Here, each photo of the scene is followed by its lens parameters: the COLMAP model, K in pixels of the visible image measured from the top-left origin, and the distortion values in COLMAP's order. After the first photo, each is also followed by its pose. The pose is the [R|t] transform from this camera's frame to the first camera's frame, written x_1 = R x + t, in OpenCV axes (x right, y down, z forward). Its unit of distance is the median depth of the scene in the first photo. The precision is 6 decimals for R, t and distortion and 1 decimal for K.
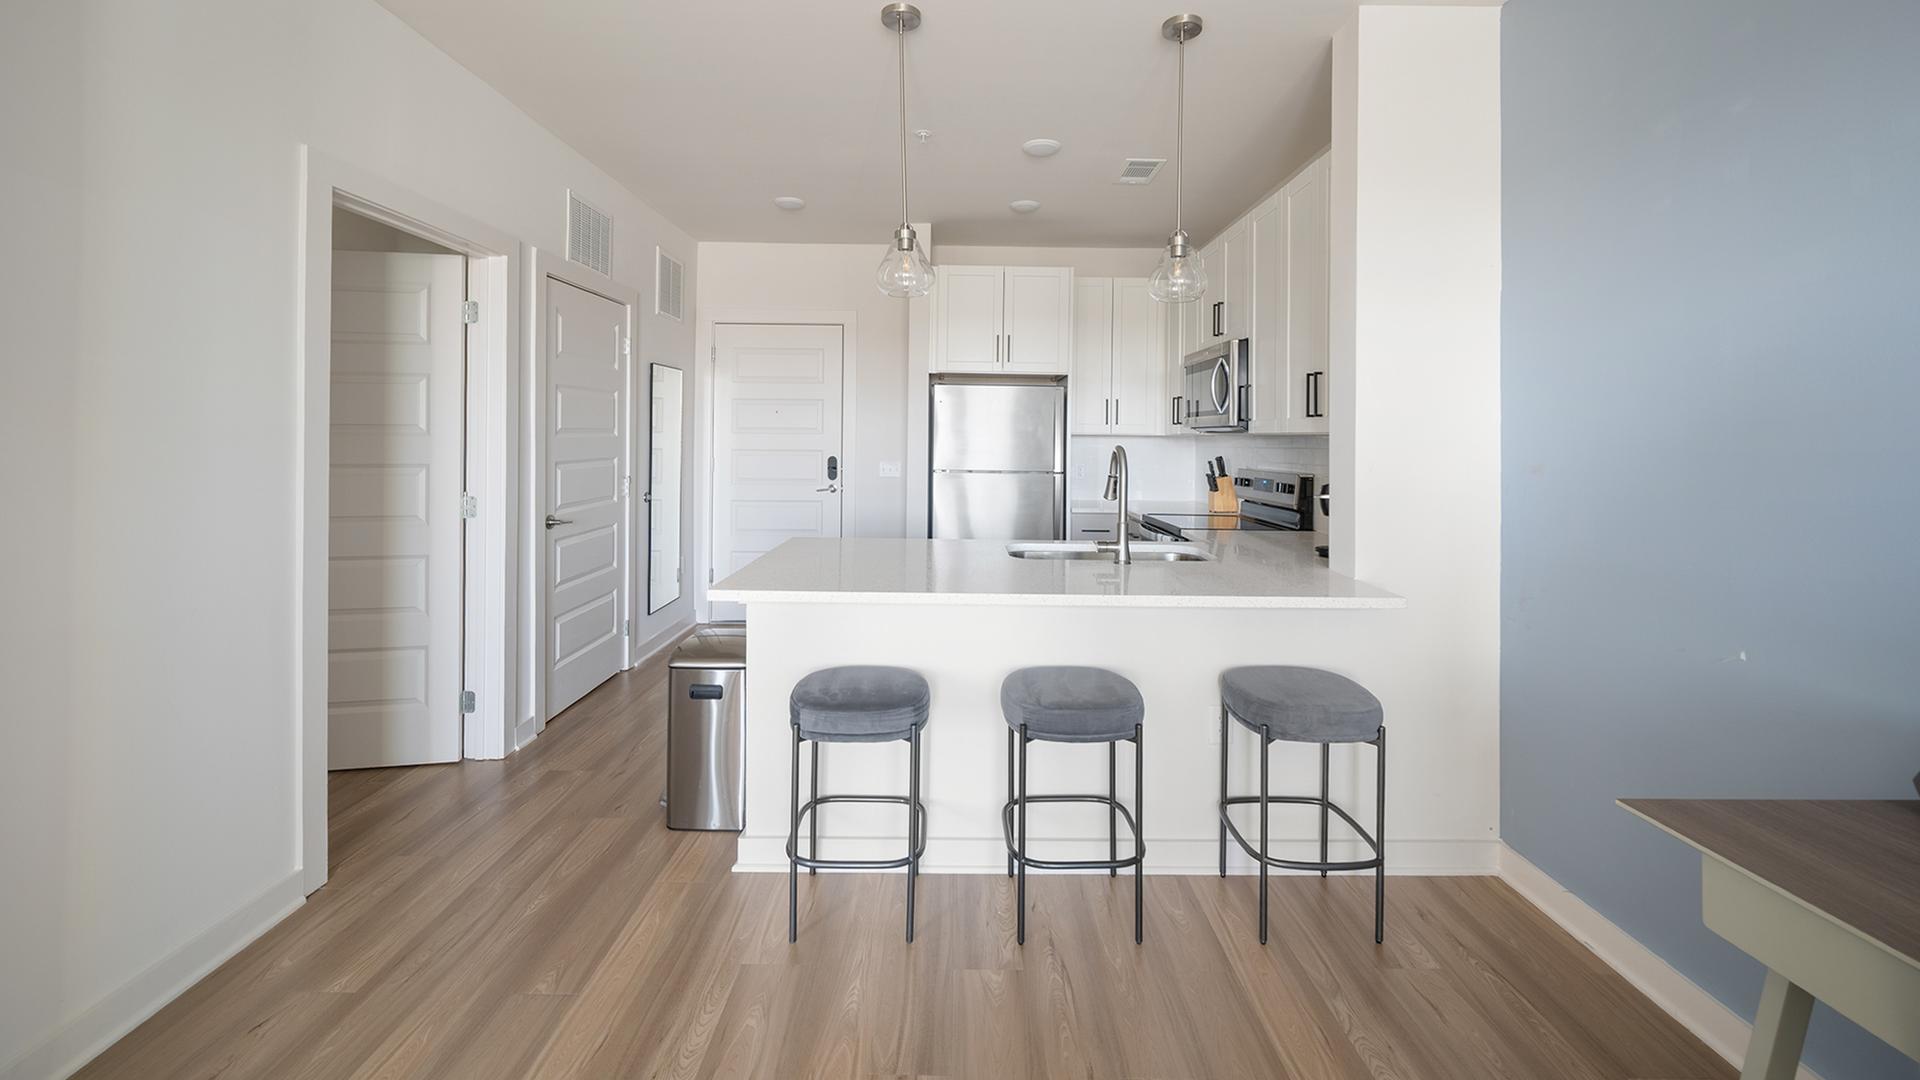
lens RADIAL K [[763.4, 0, 961.9], [0, 763.4, 544.3], [0, 0, 1]] dist [-0.003489, -0.000208]
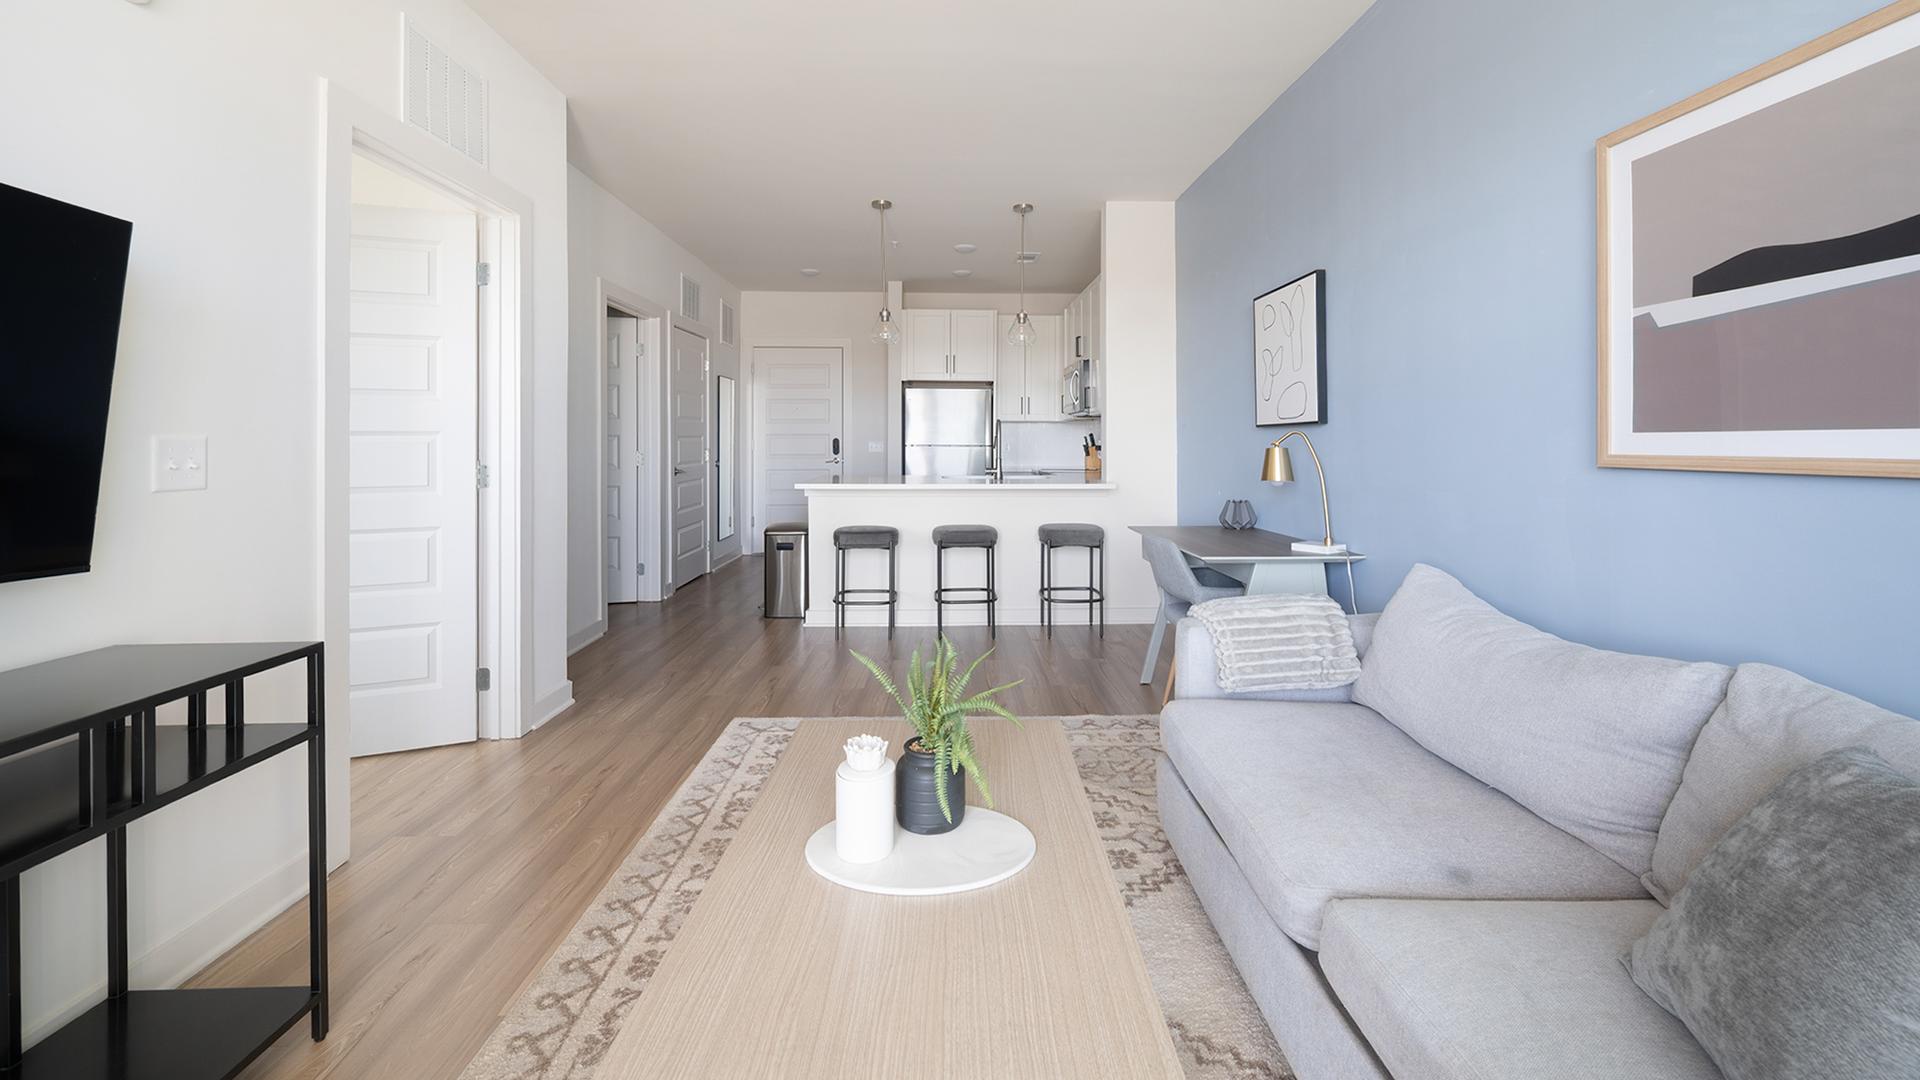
lens RADIAL K [[763.4, 0, 958.3], [0, 763.4, 535.7], [0, 0, 1]] dist [-0.003489, -0.000208]
pose [[0.999761, -0.011826, 0.018368, 0.039671], [0.012092, 0.999822, -0.014449, 0.110436], [-0.018193, 0.014667, 0.999727, -0.531005]]
